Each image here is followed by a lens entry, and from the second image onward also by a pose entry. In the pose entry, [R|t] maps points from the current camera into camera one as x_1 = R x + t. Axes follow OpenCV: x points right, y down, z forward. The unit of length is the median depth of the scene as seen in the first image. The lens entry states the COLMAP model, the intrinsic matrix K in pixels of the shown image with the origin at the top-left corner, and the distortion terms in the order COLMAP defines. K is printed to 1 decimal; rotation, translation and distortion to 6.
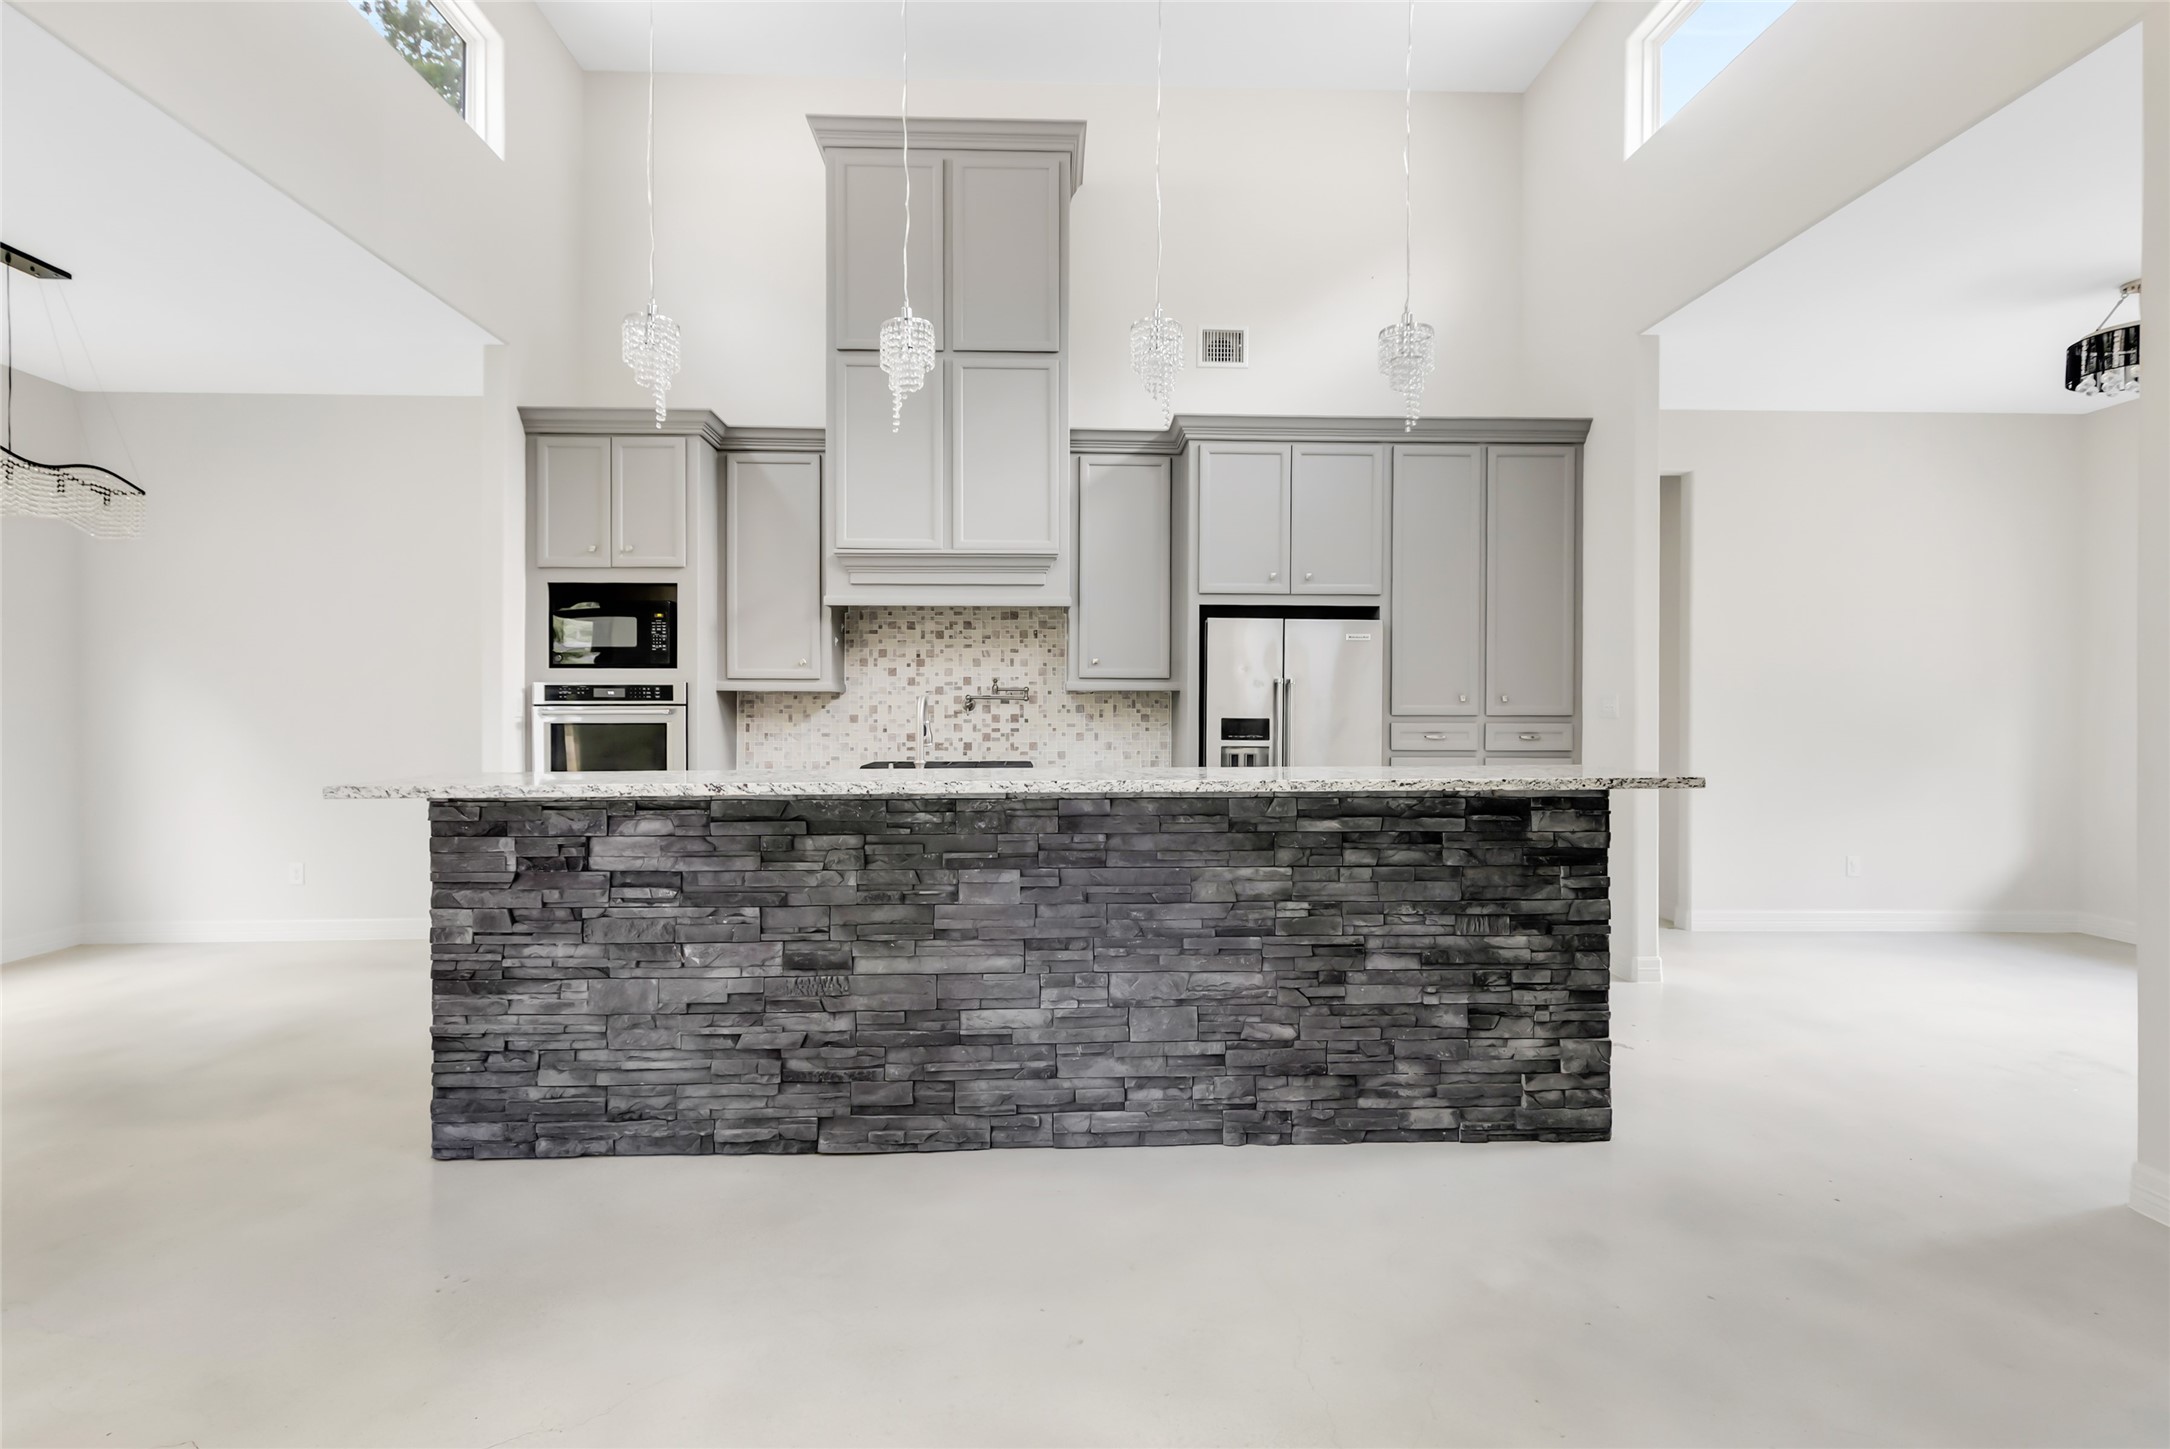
lens RADIAL K [[1001.5, 0, 1069.9], [0, 1001.5, 709.8], [0, 0, 1]] dist [0.009674, 0.000215]
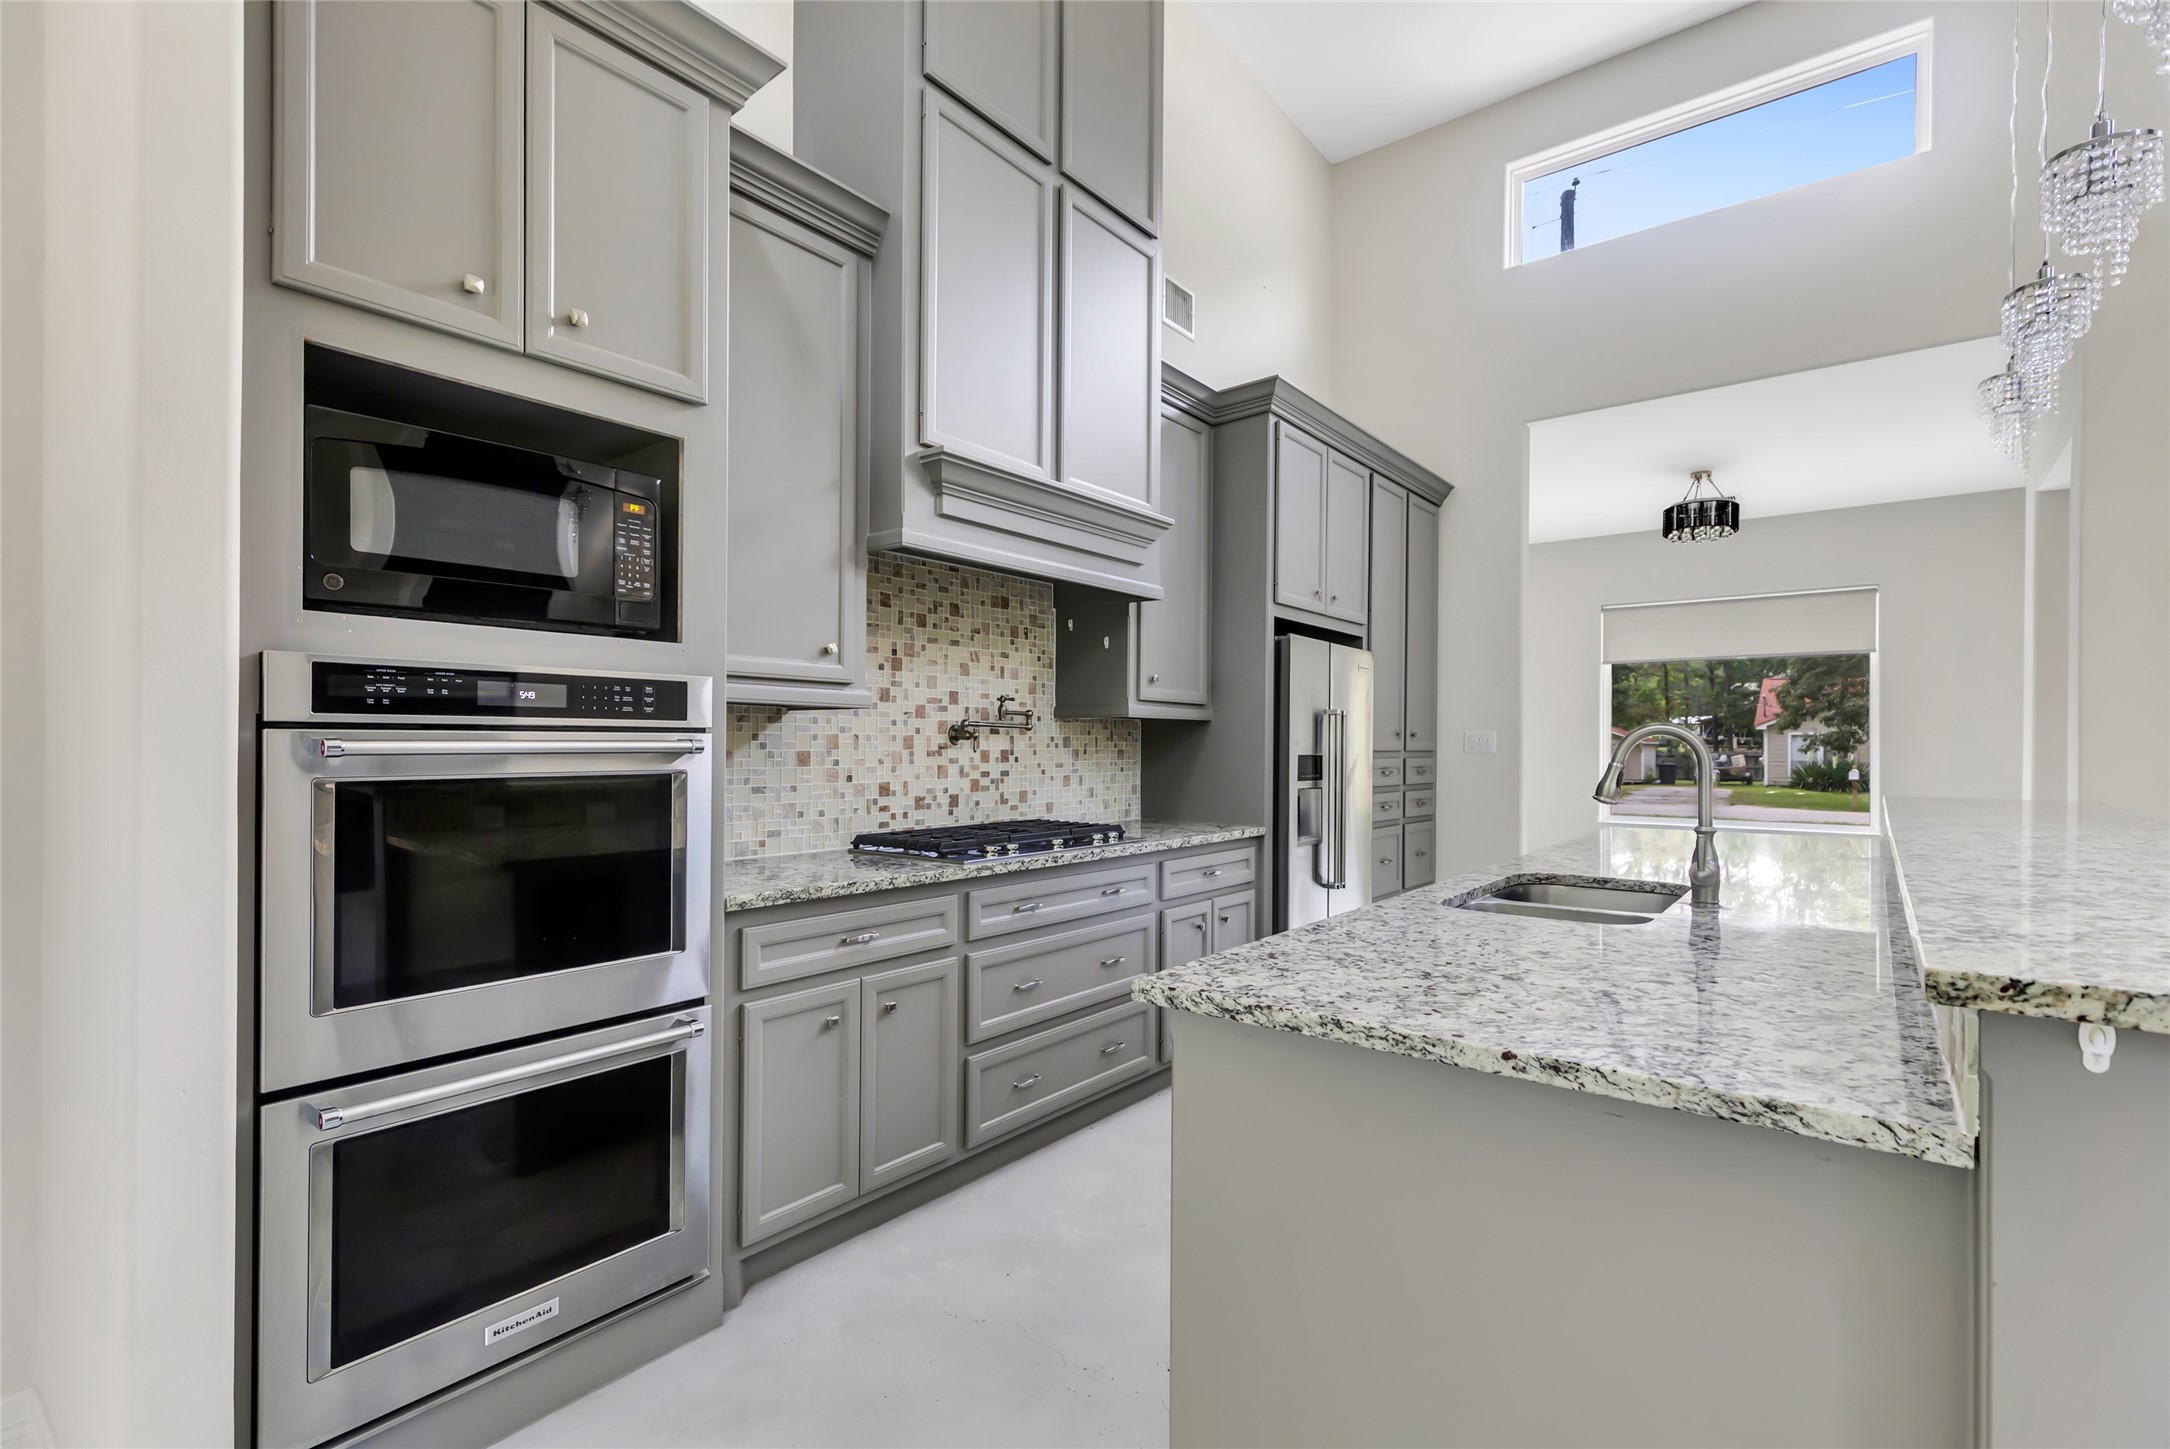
lens RADIAL K [[1001.5, 0, 1094.8], [0, 1001.5, 745.7], [0, 0, 1]] dist [0.009674, 0.000215]
pose [[0.630718, 0.001989, 0.776009, -0.611791], [-0.005319, 0.999984, 0.001760, 0.000028], [-0.775994, -0.005238, 0.630719, 0.604913]]
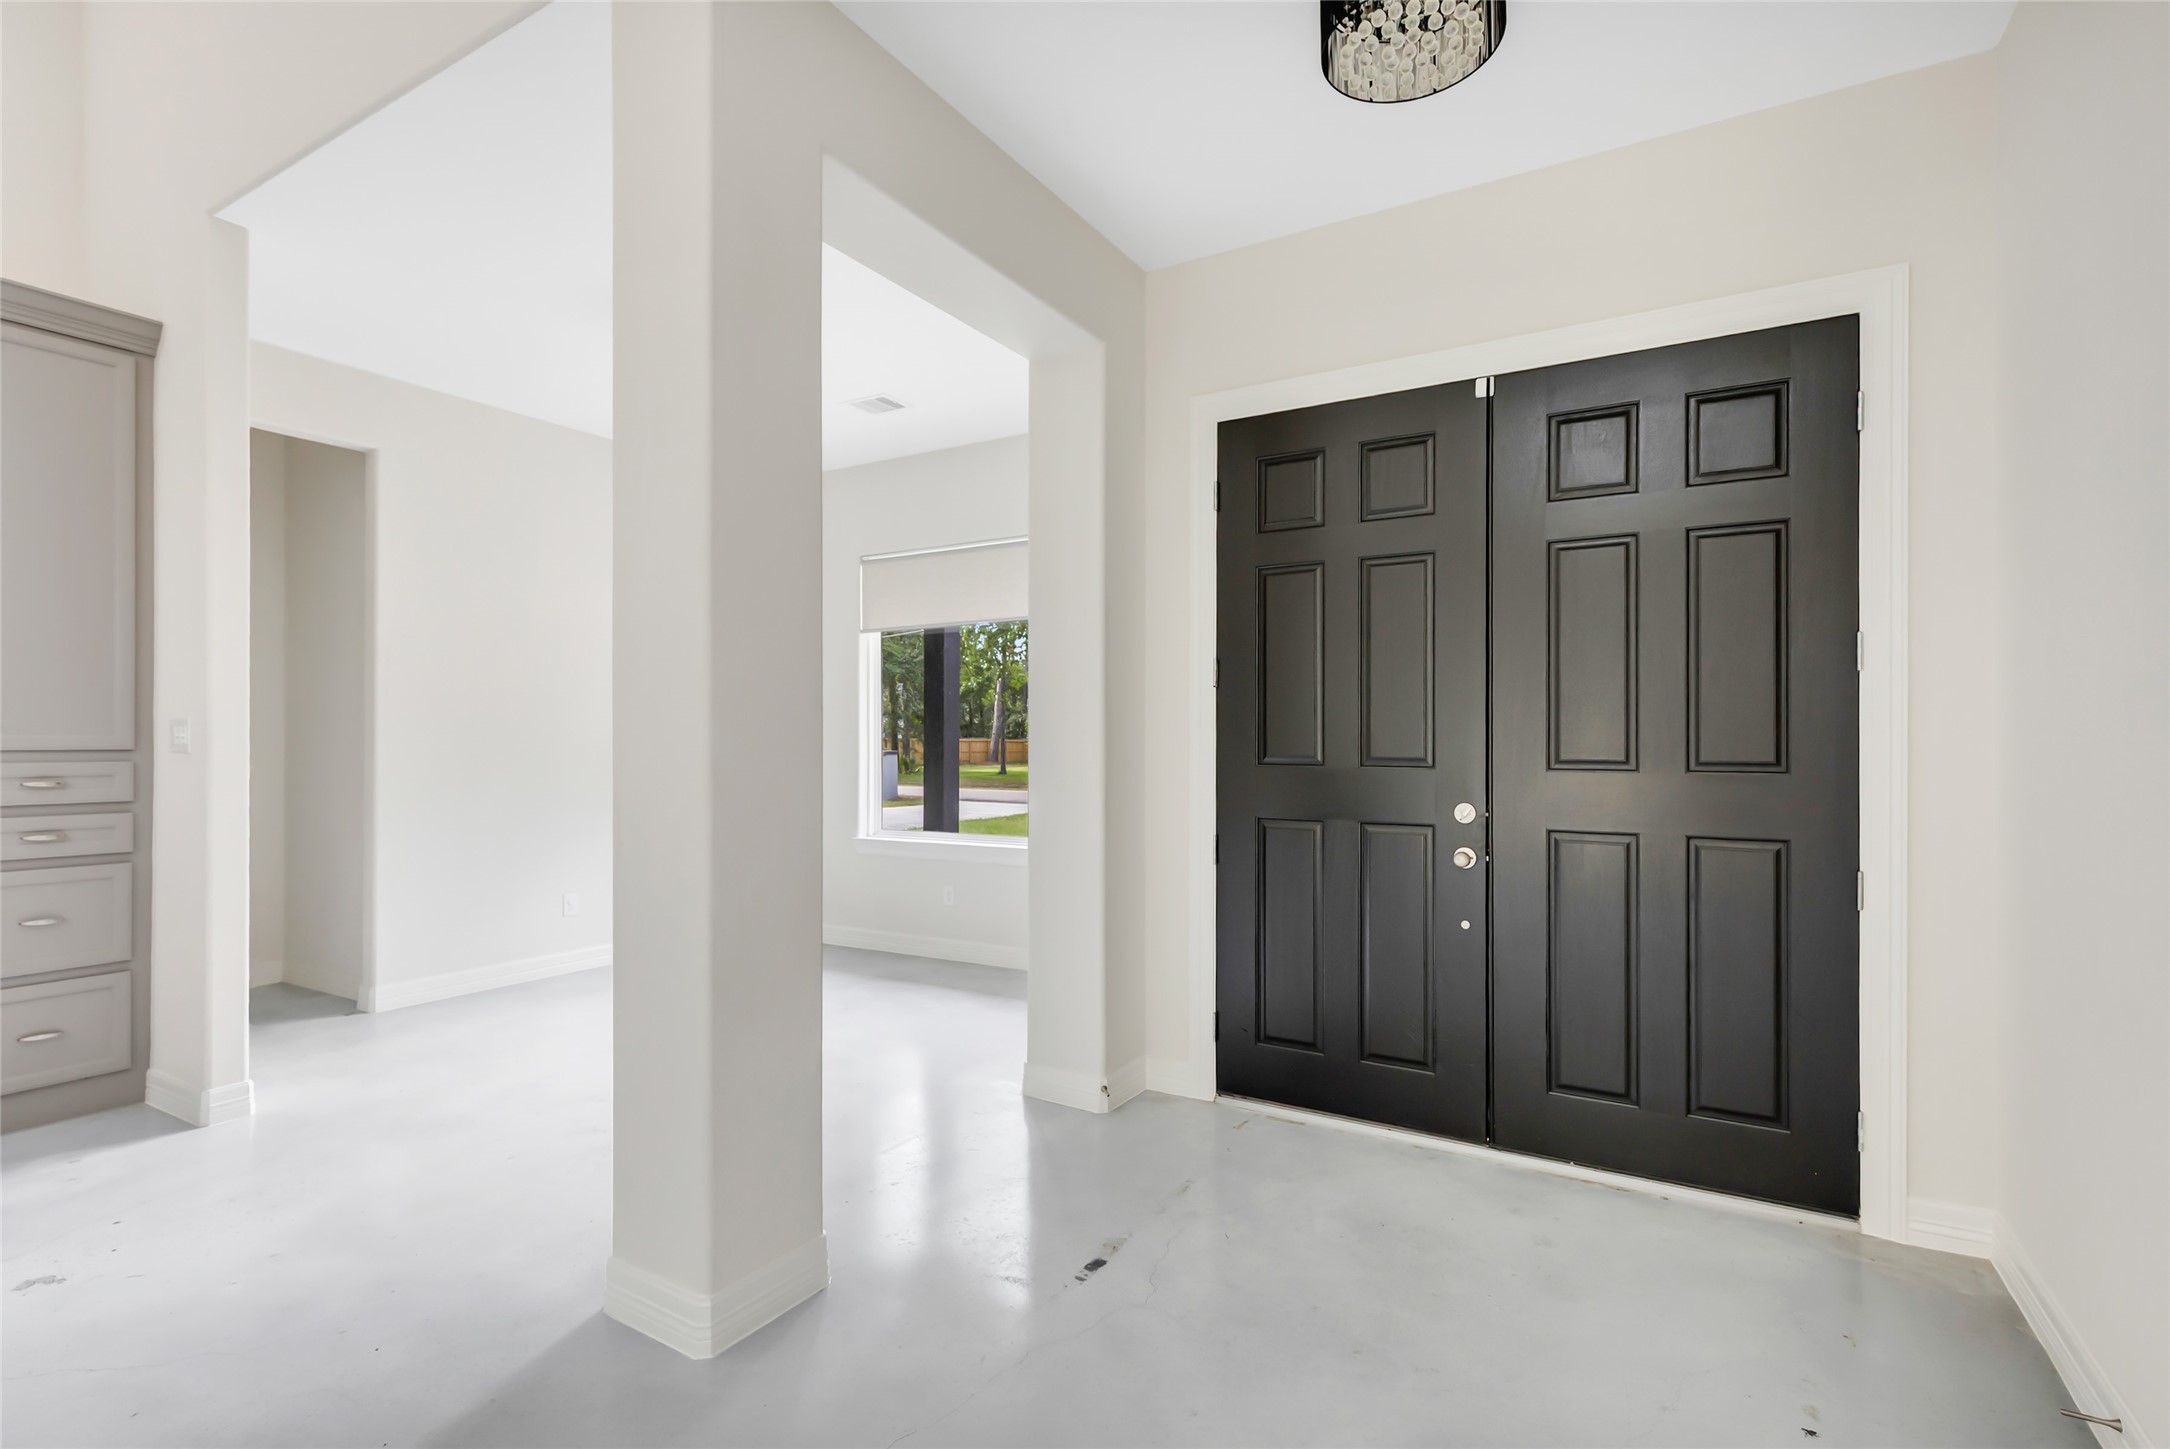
lens RADIAL K [[1001.5, 0, 1104.5], [0, 1001.5, 731.8], [0, 0, 1]] dist [0.009674, 0.000215]
pose [[0.518383, 0.005720, 0.855130, 0.253942], [0.002114, 0.999966, -0.007970, -0.000136], [-0.855146, 0.005939, 0.518353, 0.080073]]
